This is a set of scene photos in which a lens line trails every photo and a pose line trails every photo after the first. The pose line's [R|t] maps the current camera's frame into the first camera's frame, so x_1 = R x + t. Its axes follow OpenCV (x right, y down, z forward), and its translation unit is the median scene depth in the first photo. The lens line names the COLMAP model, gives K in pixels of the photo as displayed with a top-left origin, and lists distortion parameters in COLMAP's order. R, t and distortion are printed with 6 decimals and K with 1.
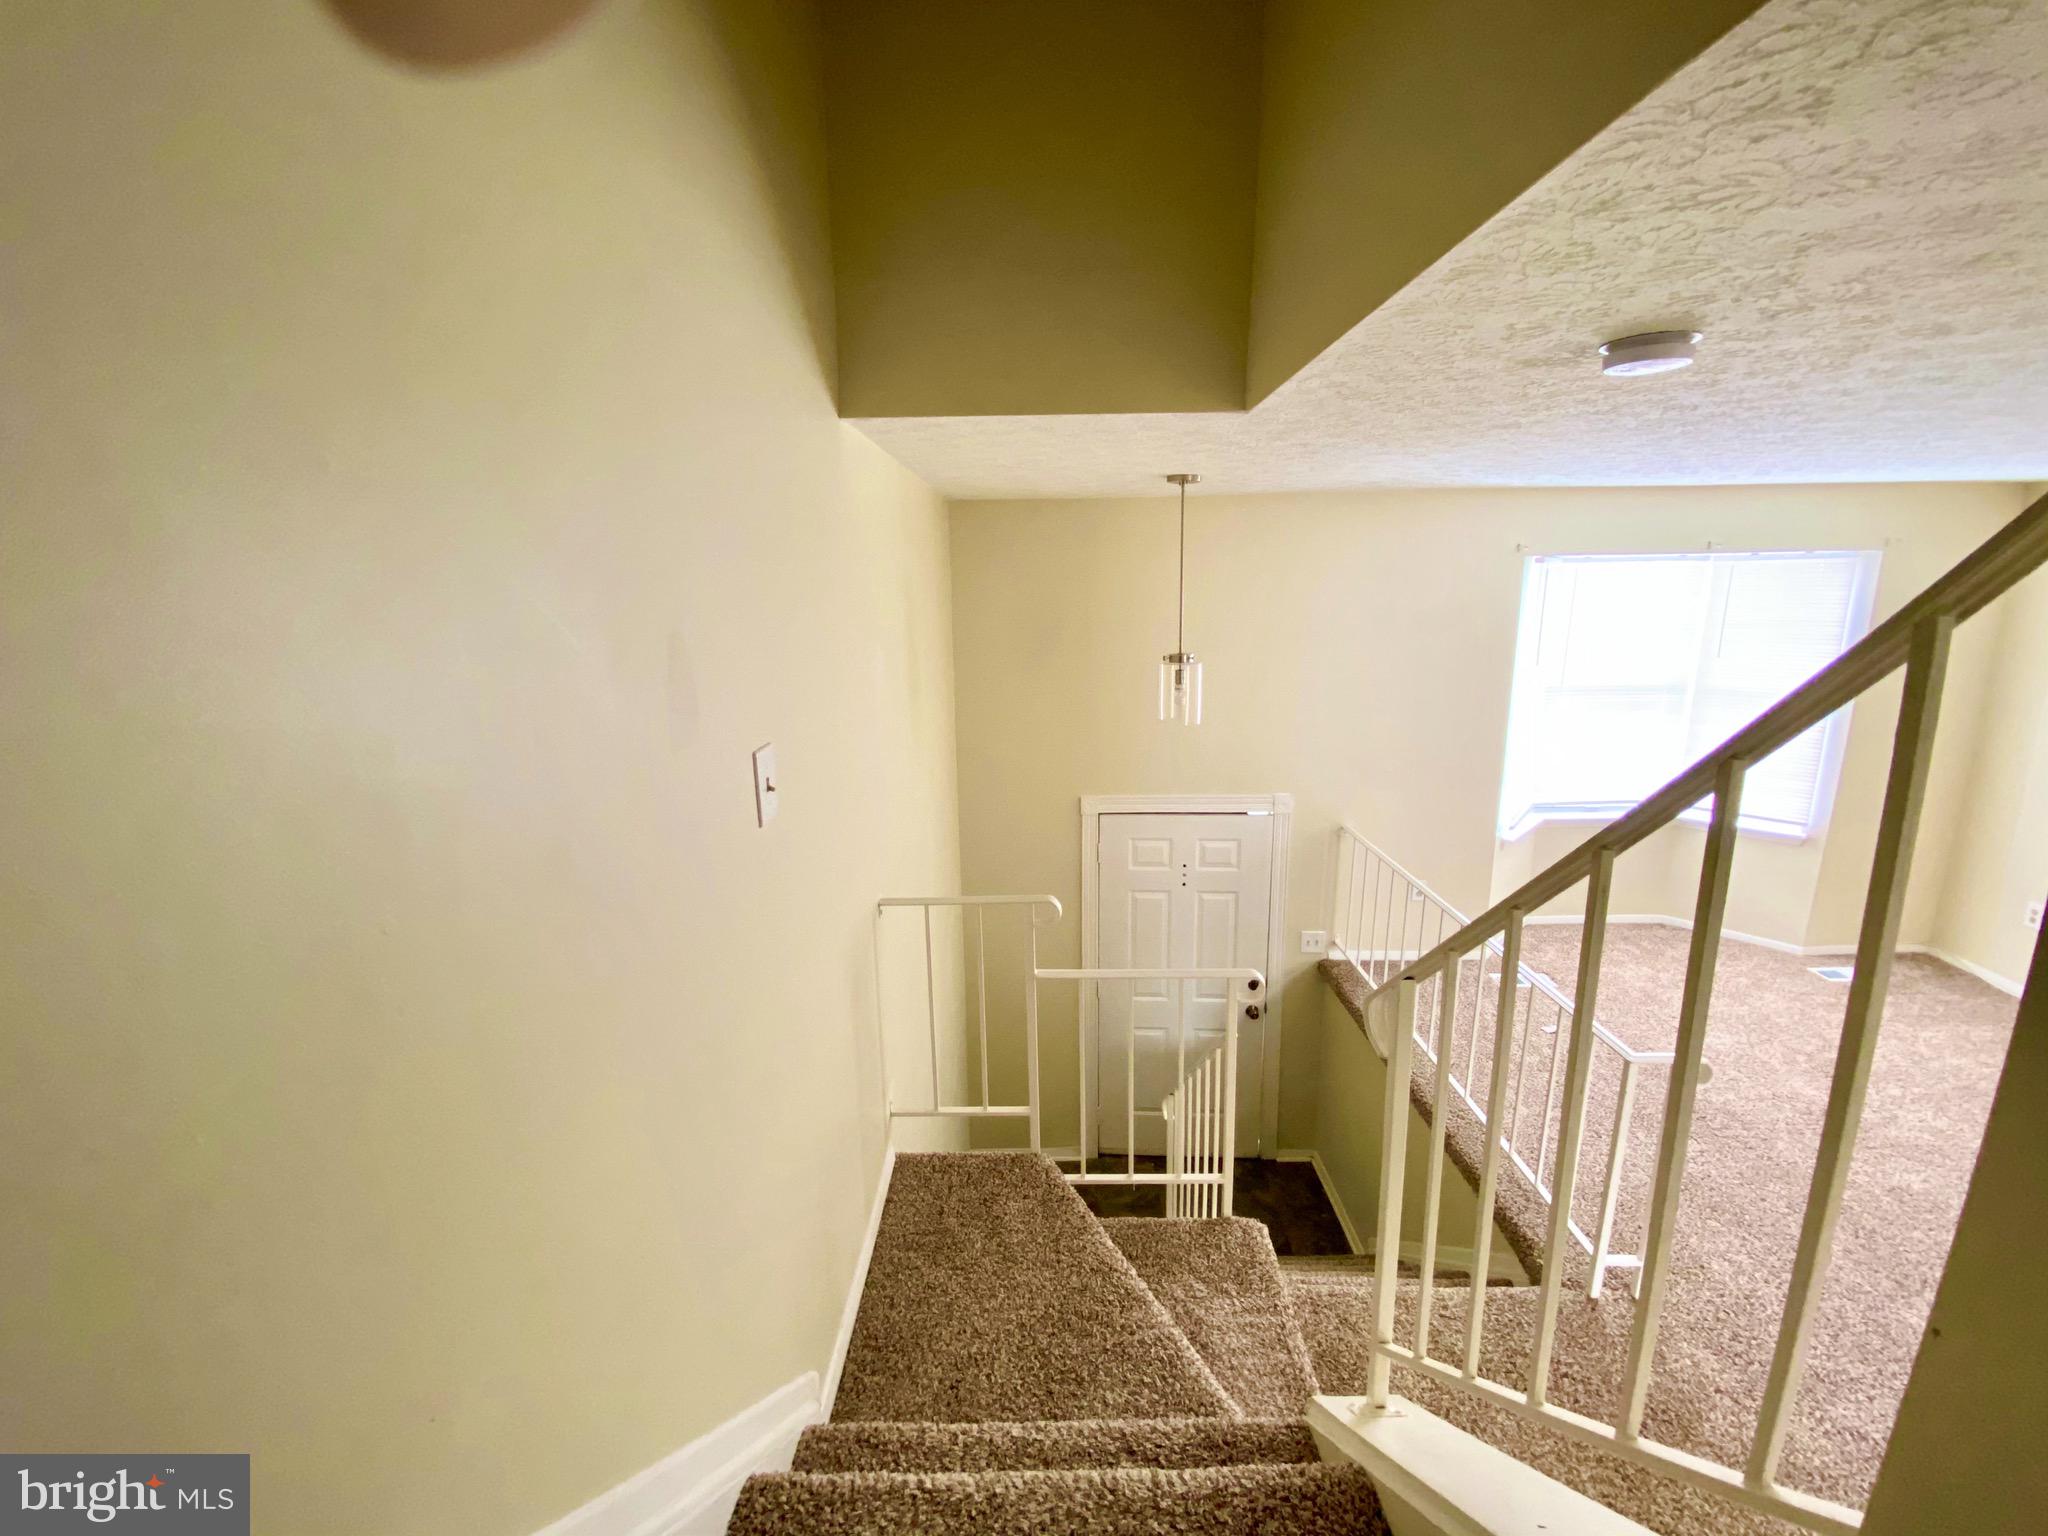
lens RADIAL K [[830.6, 0, 1013.5], [0, 830.6, 764.0], [0, 0, 1]] dist [0.009342, -0.014929]
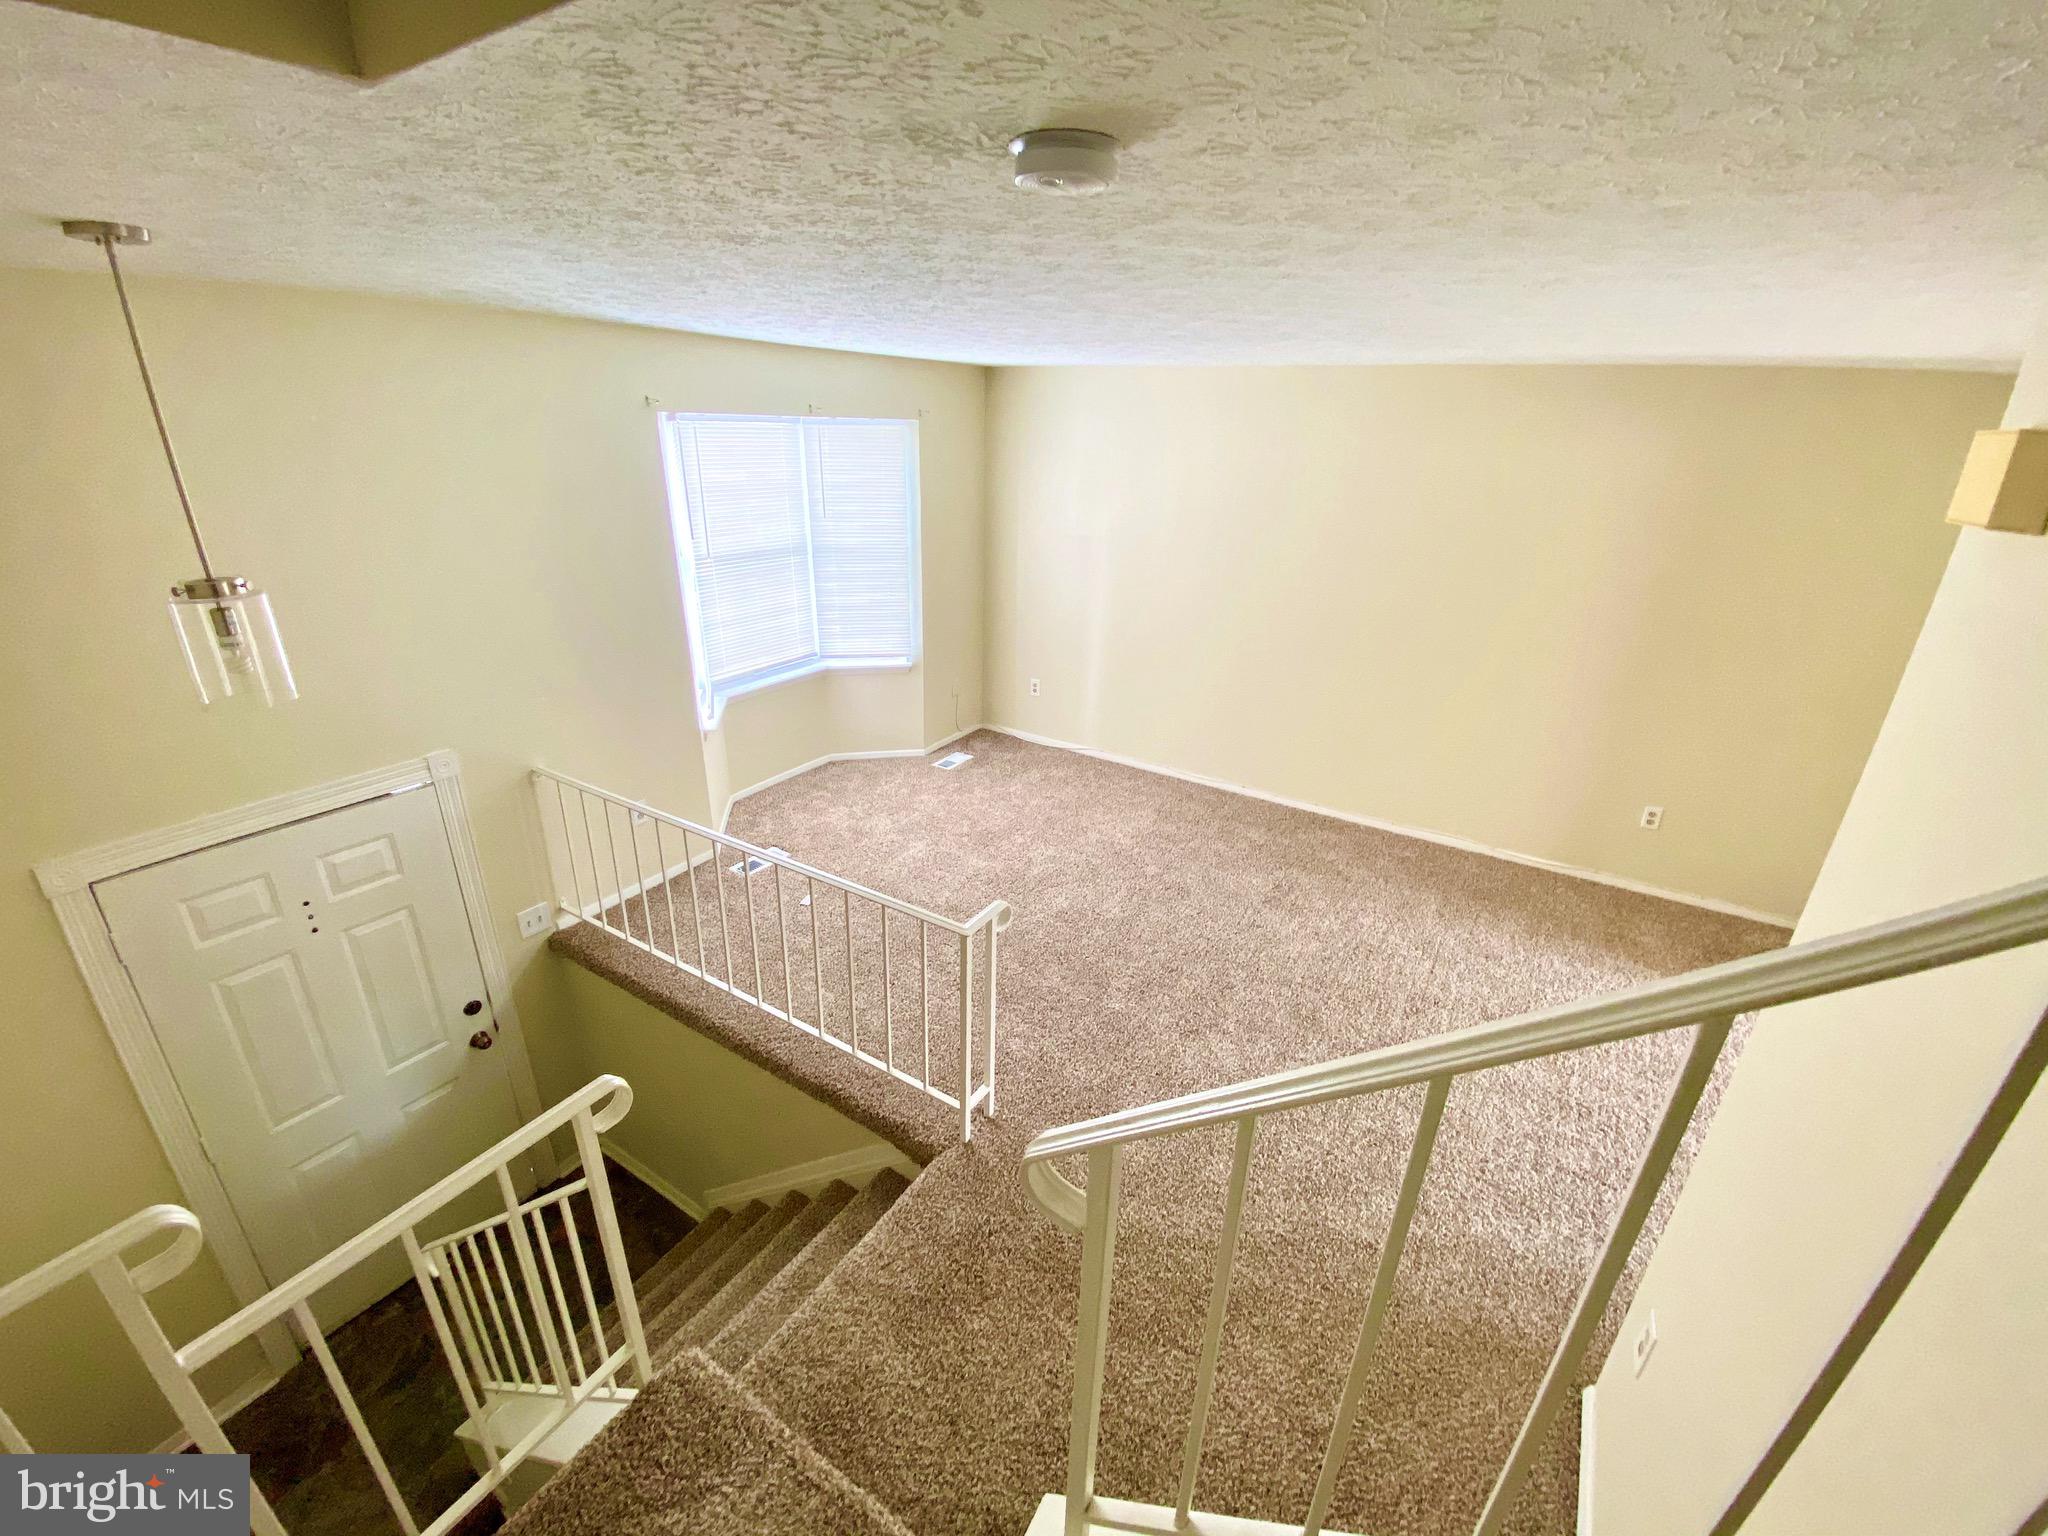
lens RADIAL K [[830.6, 0, 1031.2], [0, 830.6, 750.7], [0, 0, 1]] dist [0.009342, -0.014929]
pose [[0.494540, -0.285663, 0.820869, -0.005265], [0.154425, 0.958298, 0.240453, -0.055781], [-0.855326, 0.007849, 0.518031, 0.204433]]
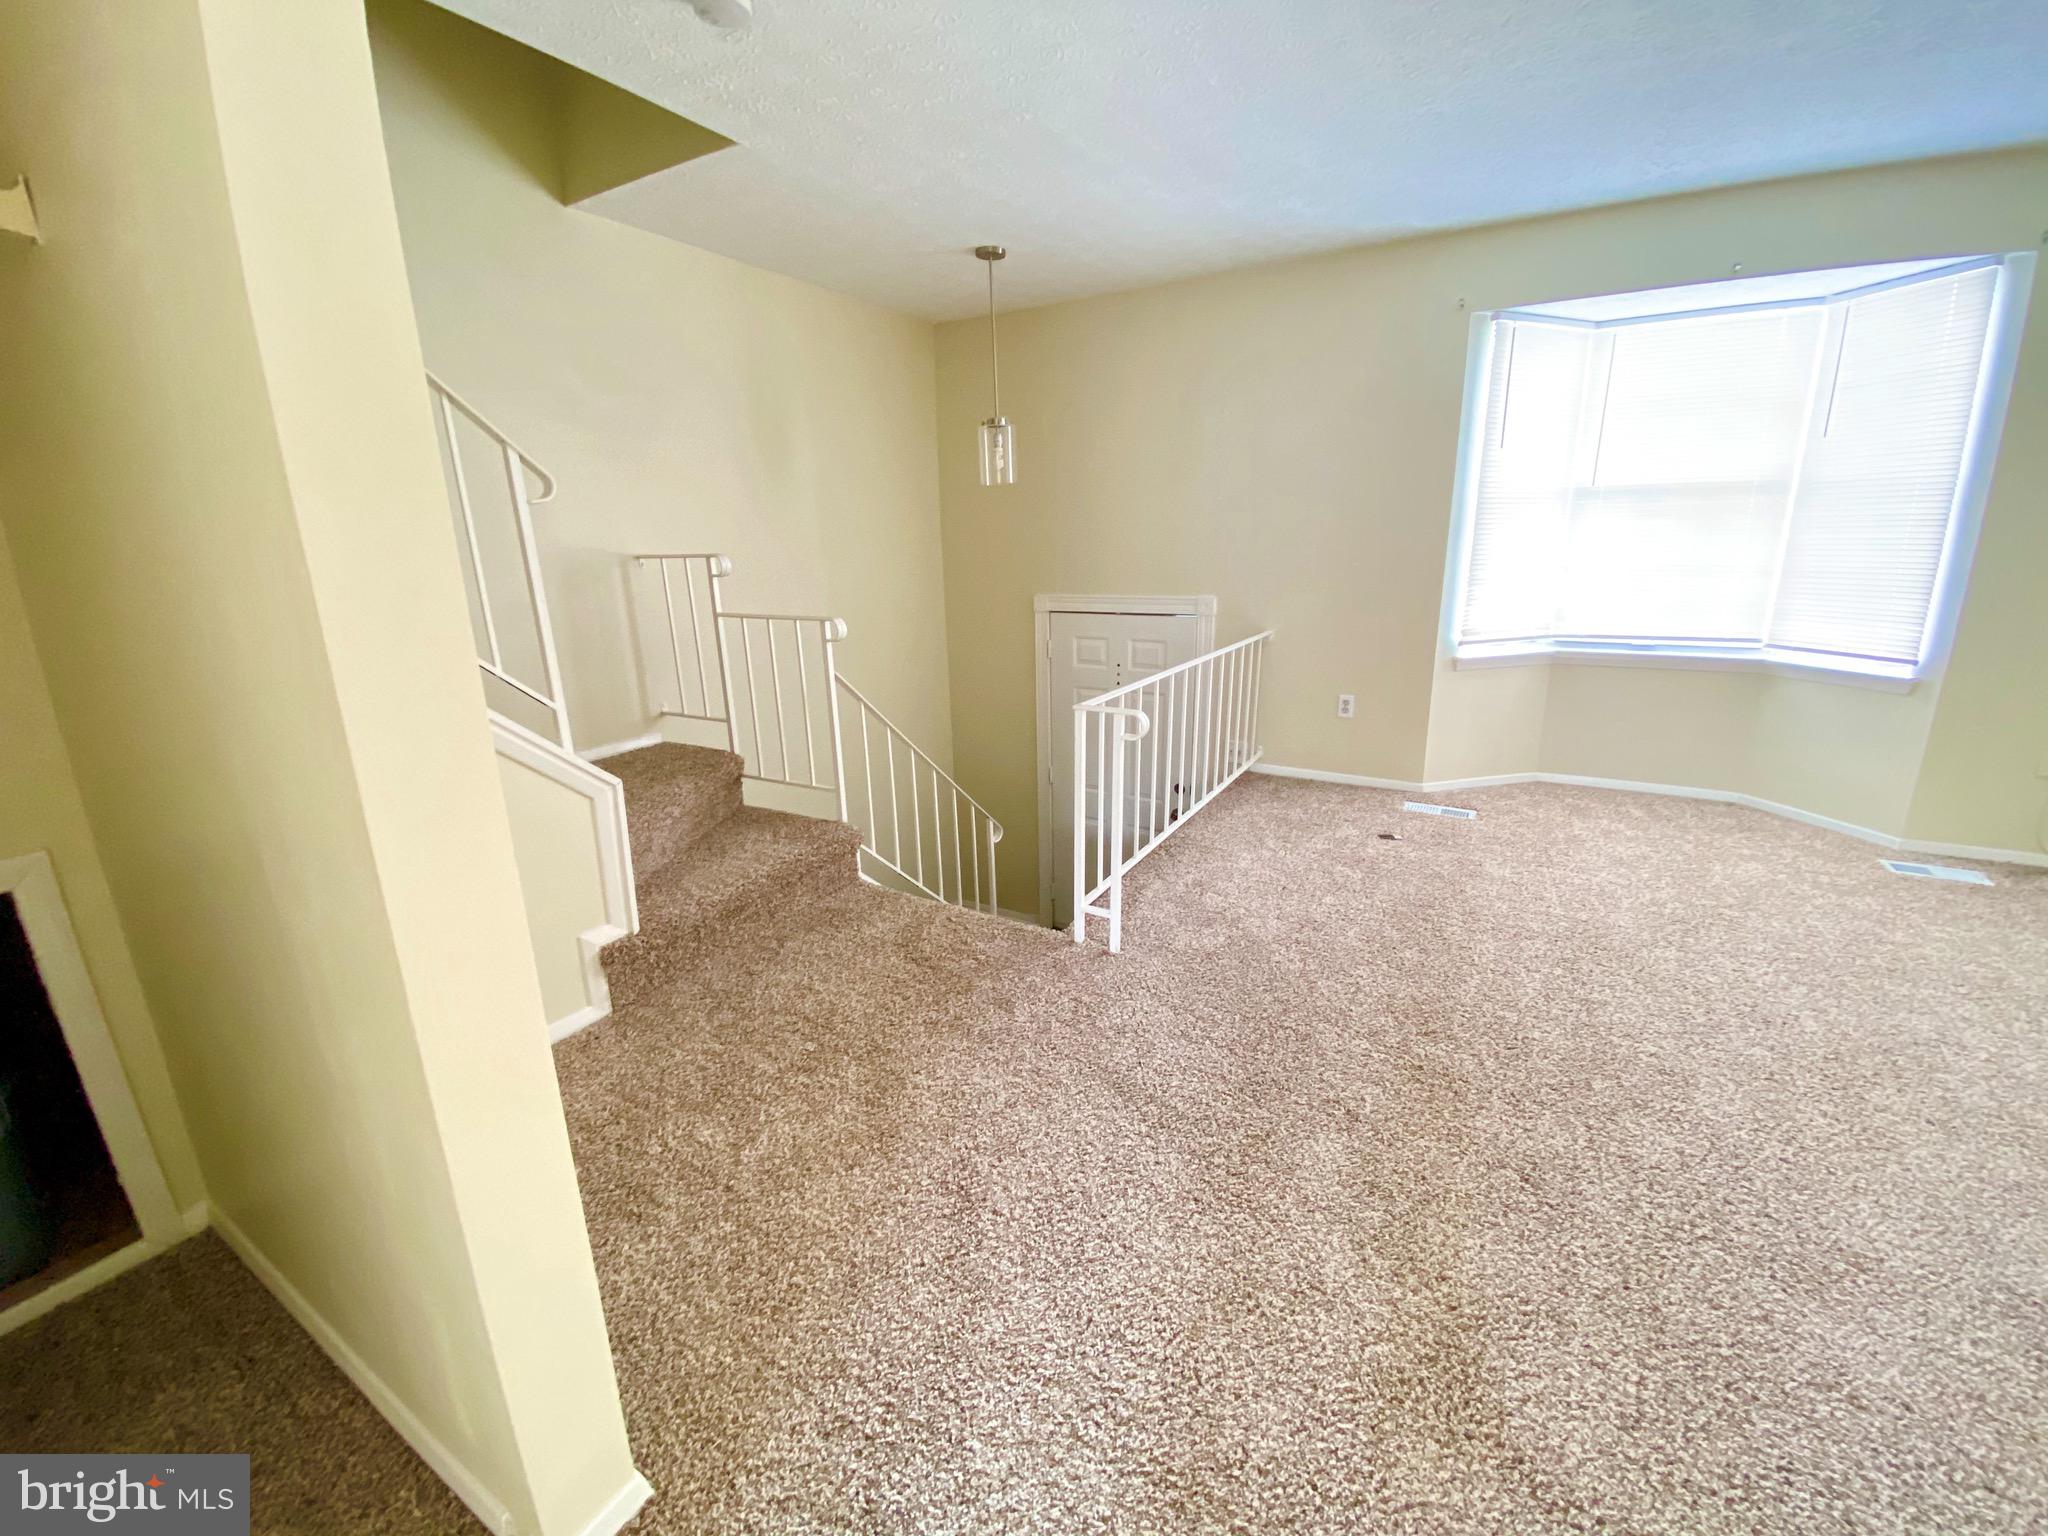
lens RADIAL K [[830.6, 0, 1024.5], [0, 830.6, 764.0], [0, 0, 1]] dist [0.009342, -0.014929]
pose [[0.871997, 0.125256, -0.473214, 0.627025], [-0.102494, 0.991999, 0.073707, 0.184285], [0.478660, -0.015770, 0.877859, 0.010640]]
